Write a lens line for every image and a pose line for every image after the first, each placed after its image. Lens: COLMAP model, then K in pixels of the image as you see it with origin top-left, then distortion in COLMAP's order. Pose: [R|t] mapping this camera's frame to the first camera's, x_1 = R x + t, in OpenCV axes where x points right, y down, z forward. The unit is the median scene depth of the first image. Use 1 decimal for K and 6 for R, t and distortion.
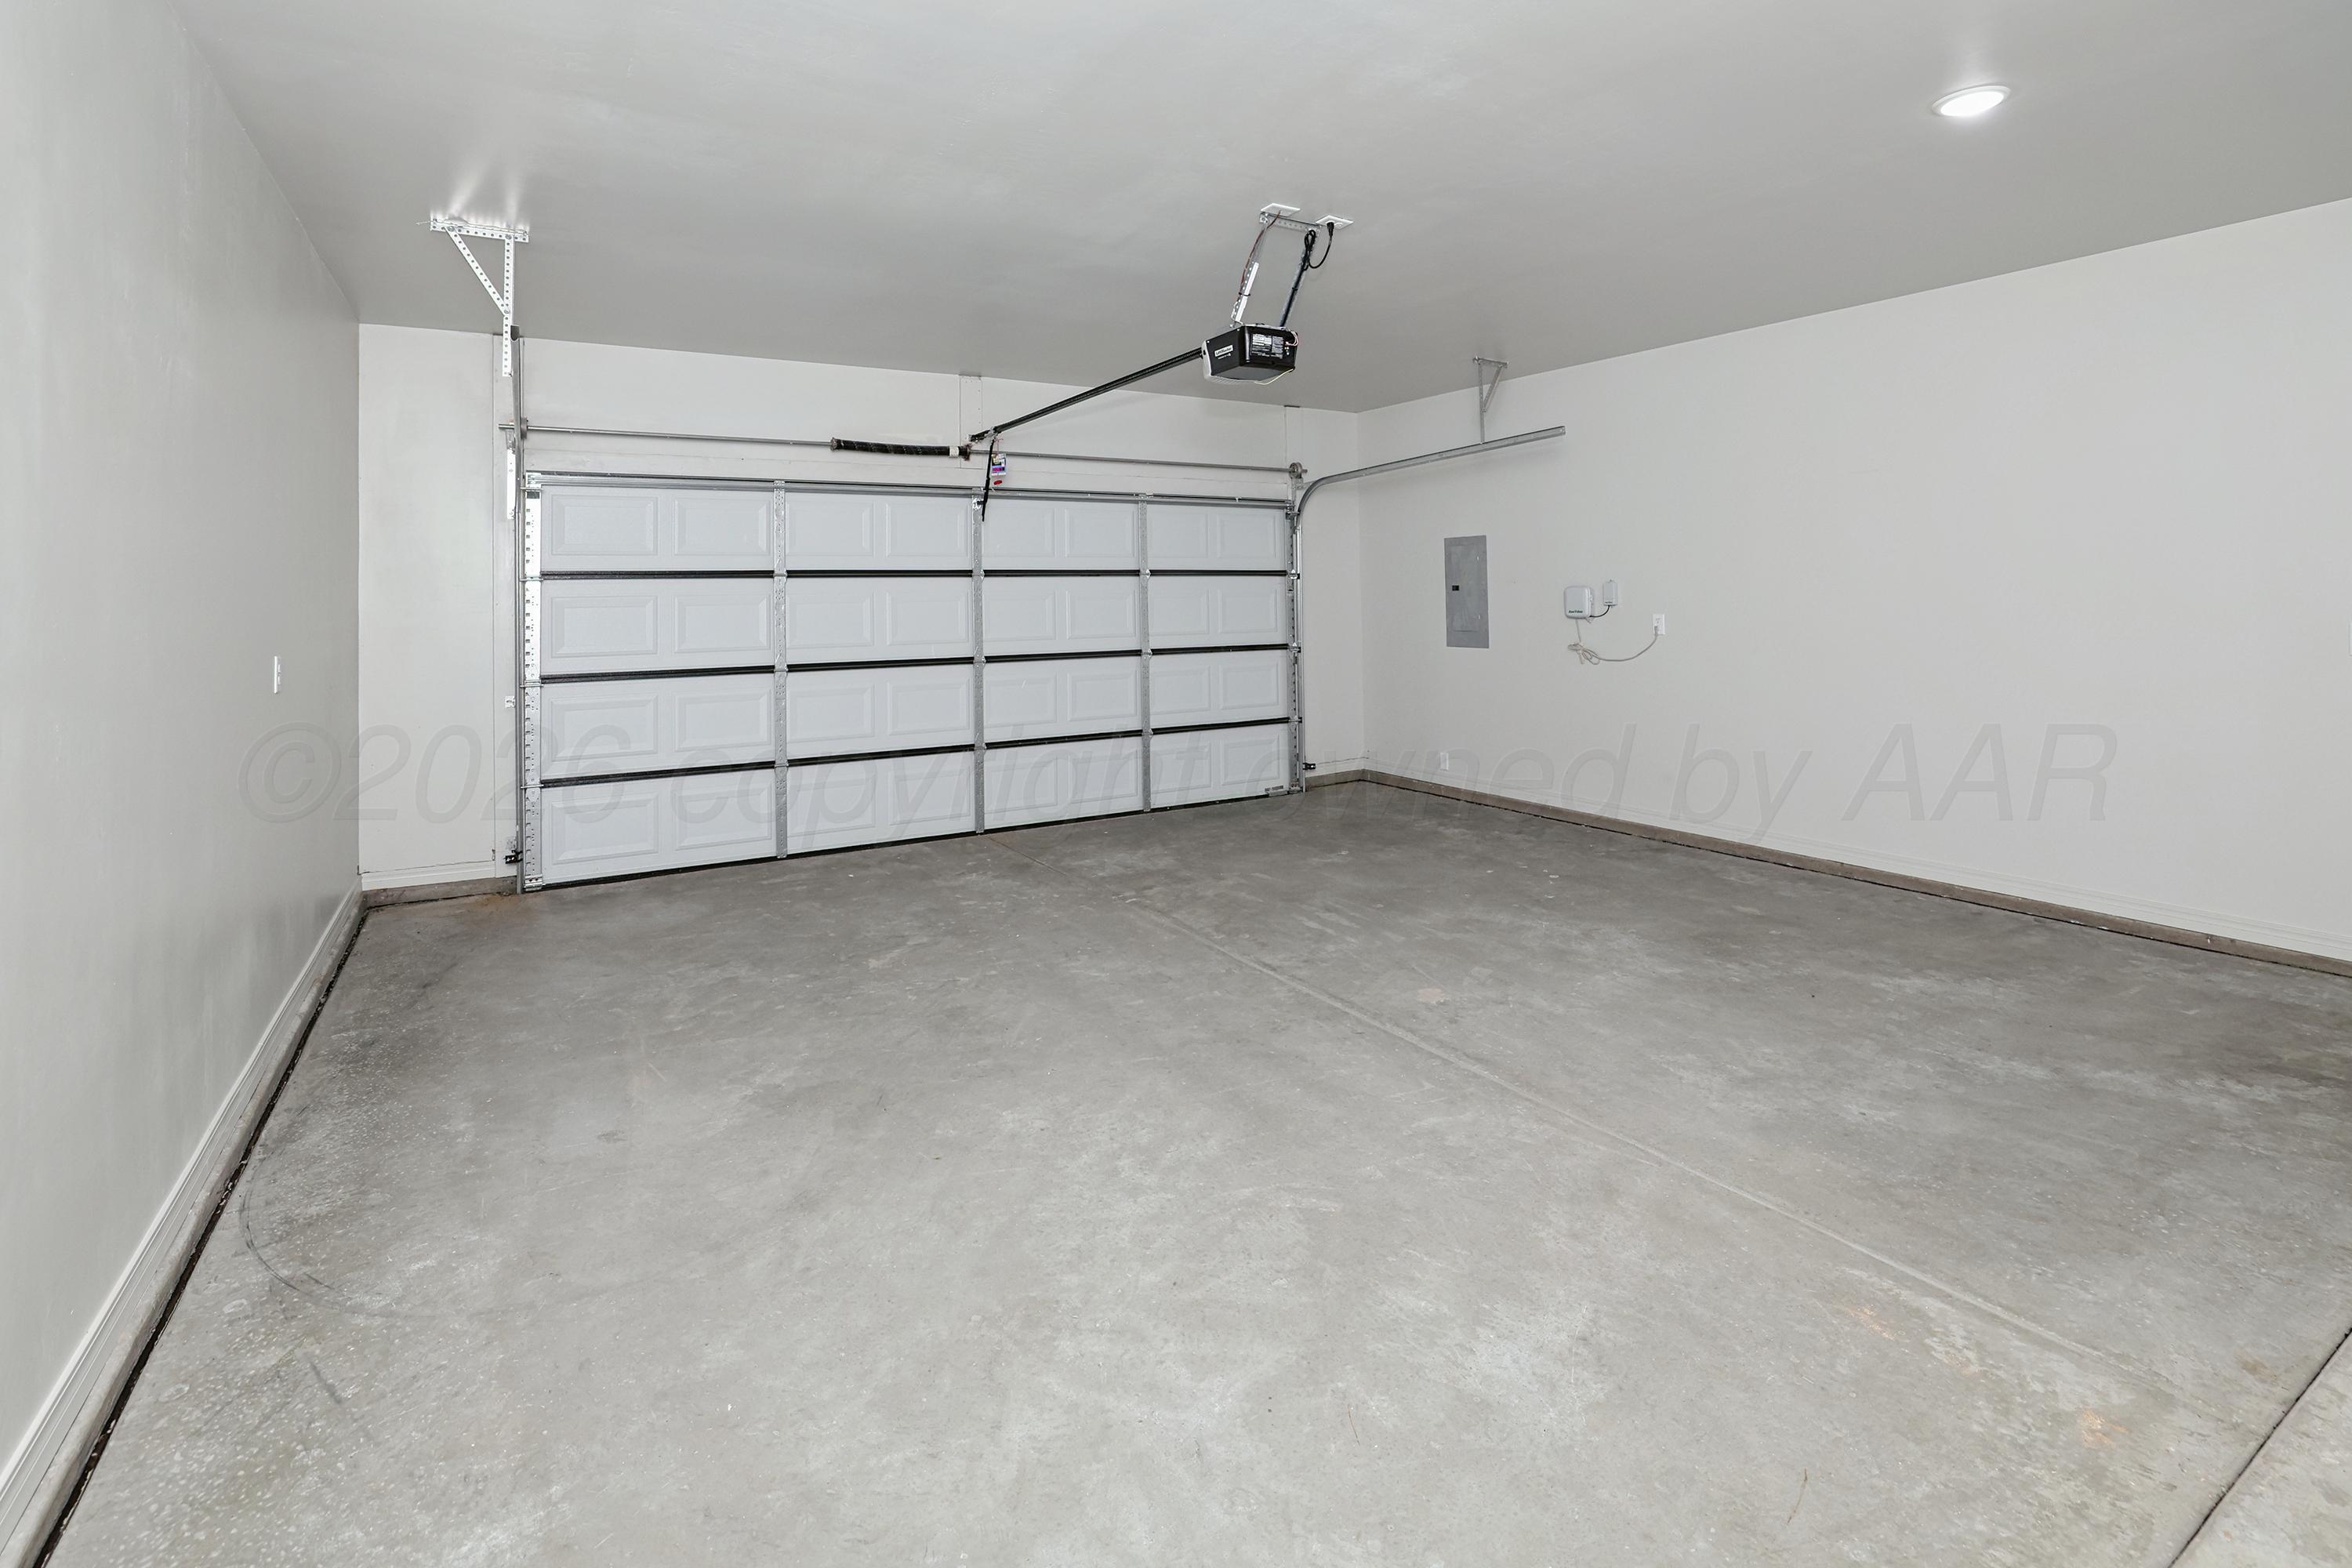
lens RADIAL K [[1062.2, 0, 1167.7], [0, 1062.2, 735.1], [0, 0, 1]] dist [-0.037251, 0.013574]
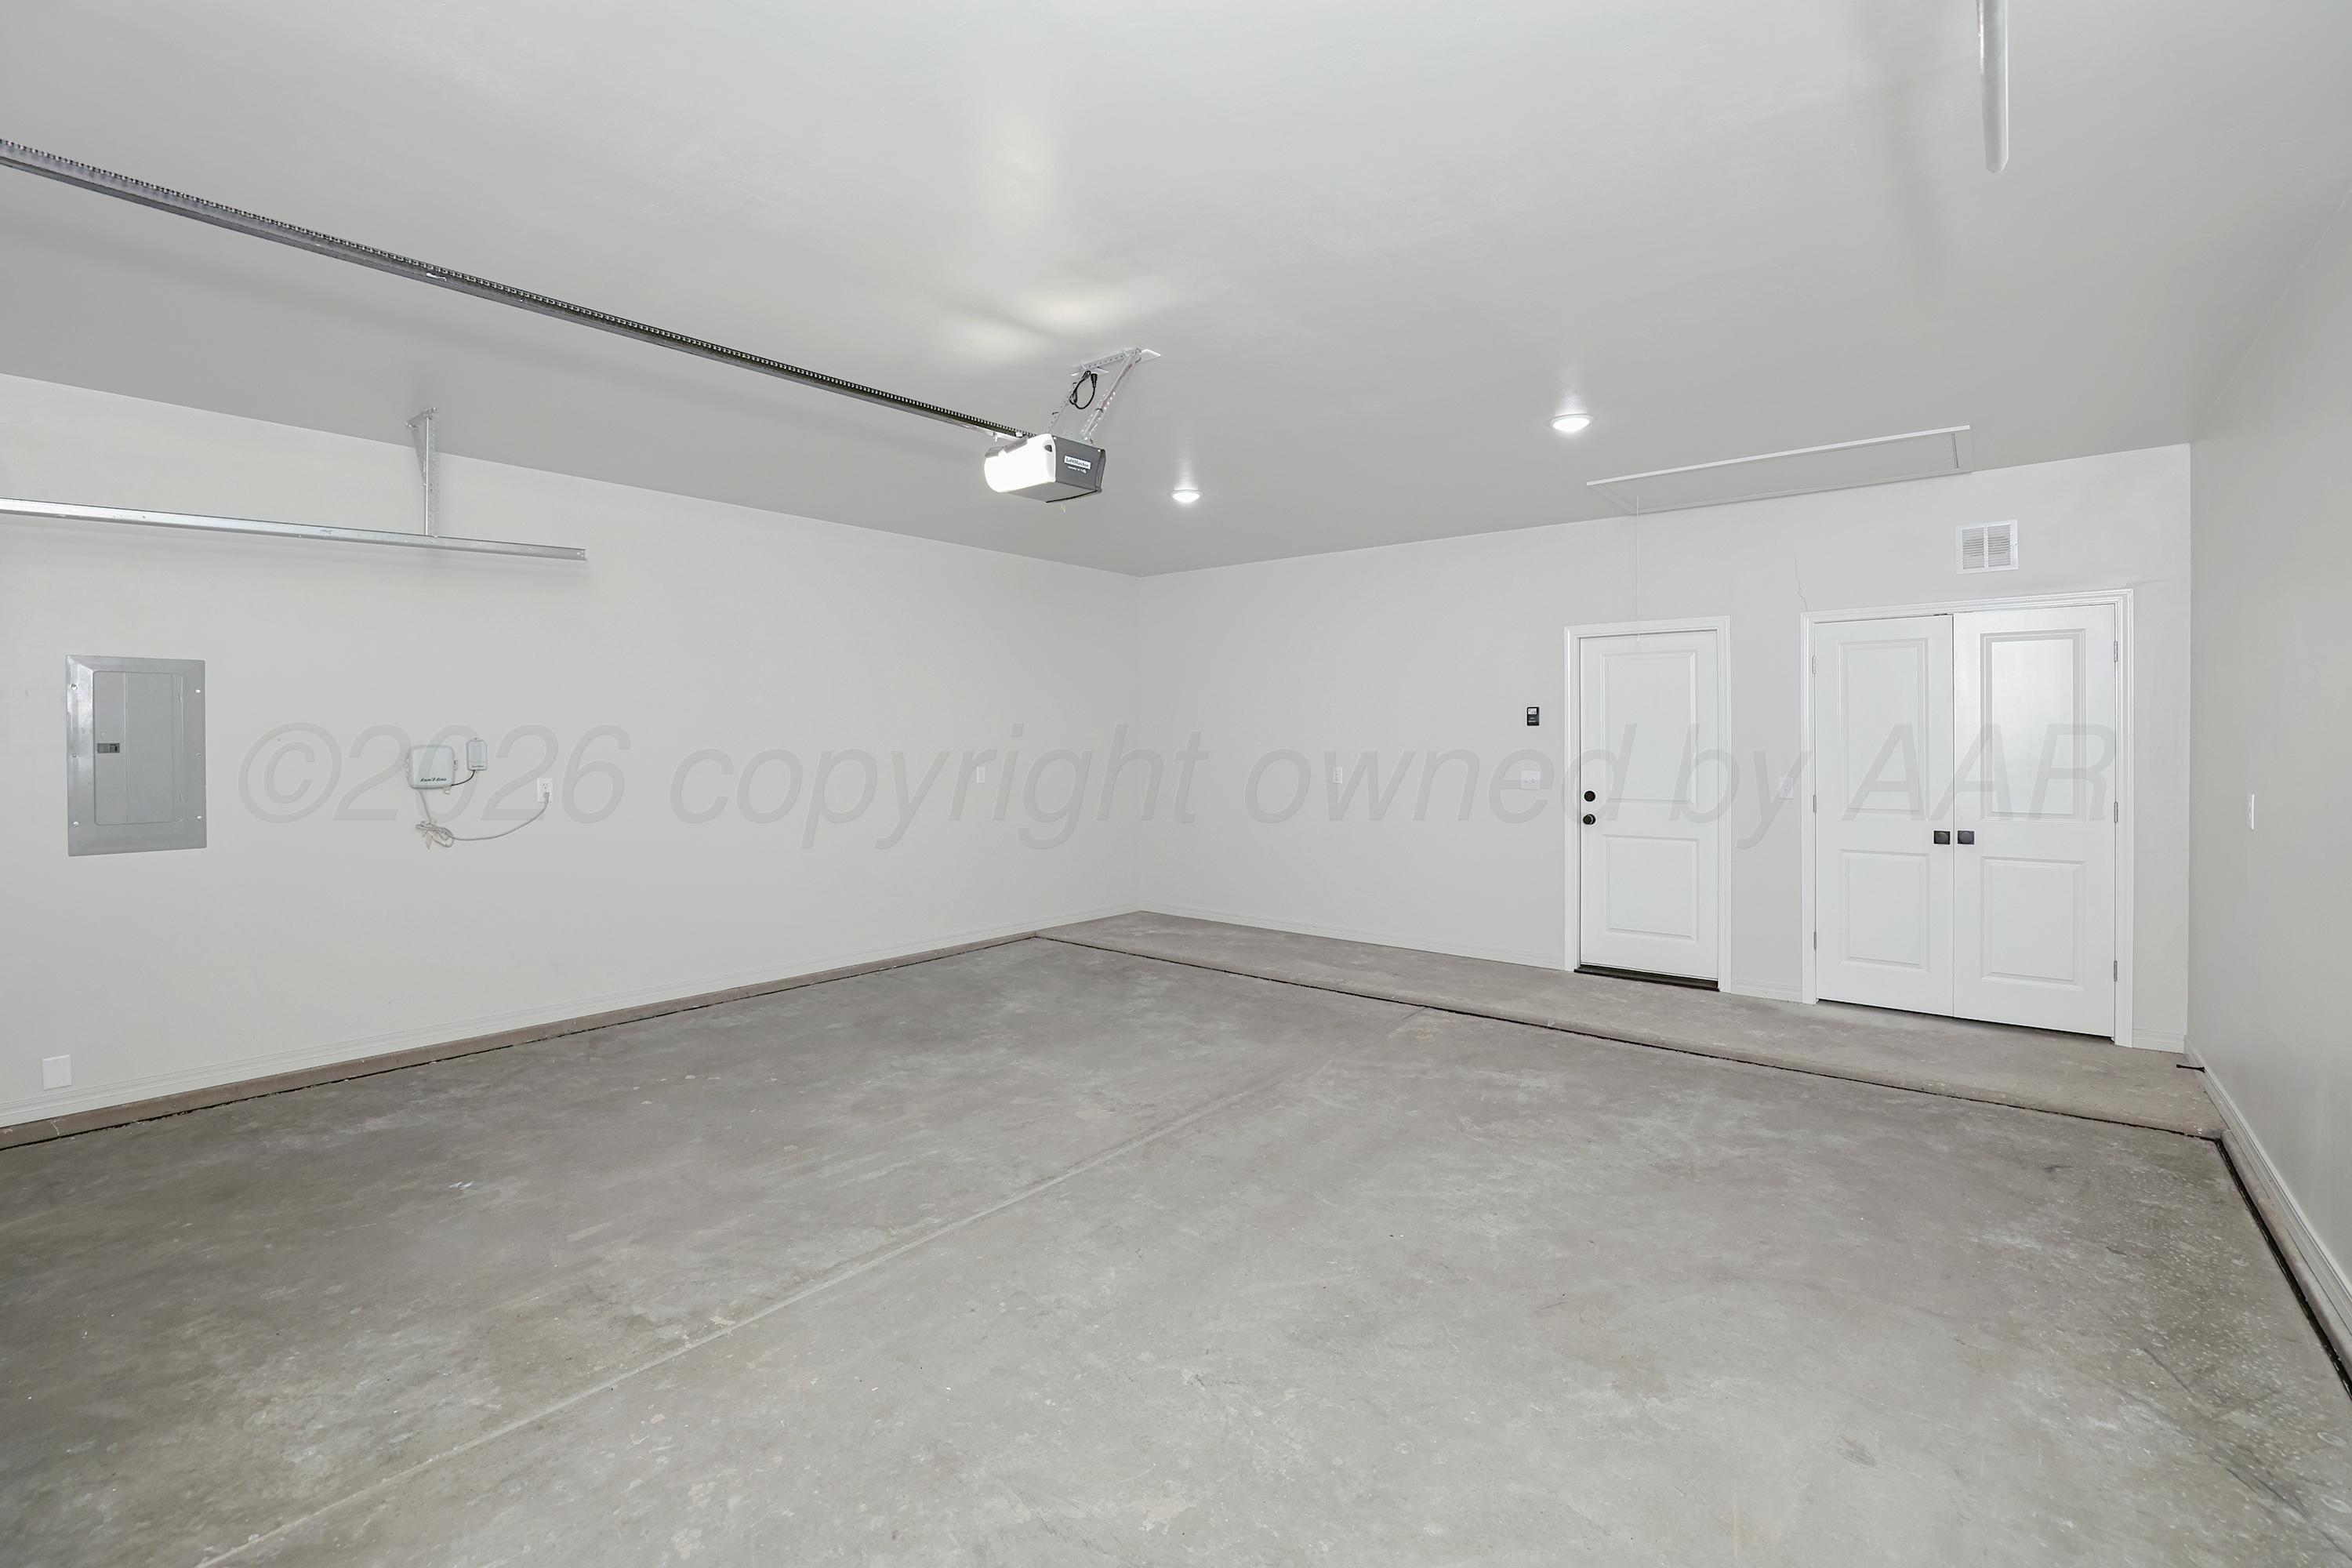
lens RADIAL K [[1062.2, 0, 1167.7], [0, 1062.2, 735.1], [0, 0, 1]] dist [-0.037251, 0.013574]
pose [[-0.336760, 0.022541, 0.941321, -1.208176], [0.130285, 0.991213, 0.022874, -0.235183], [-0.932533, 0.130343, -0.336737, 1.843659]]
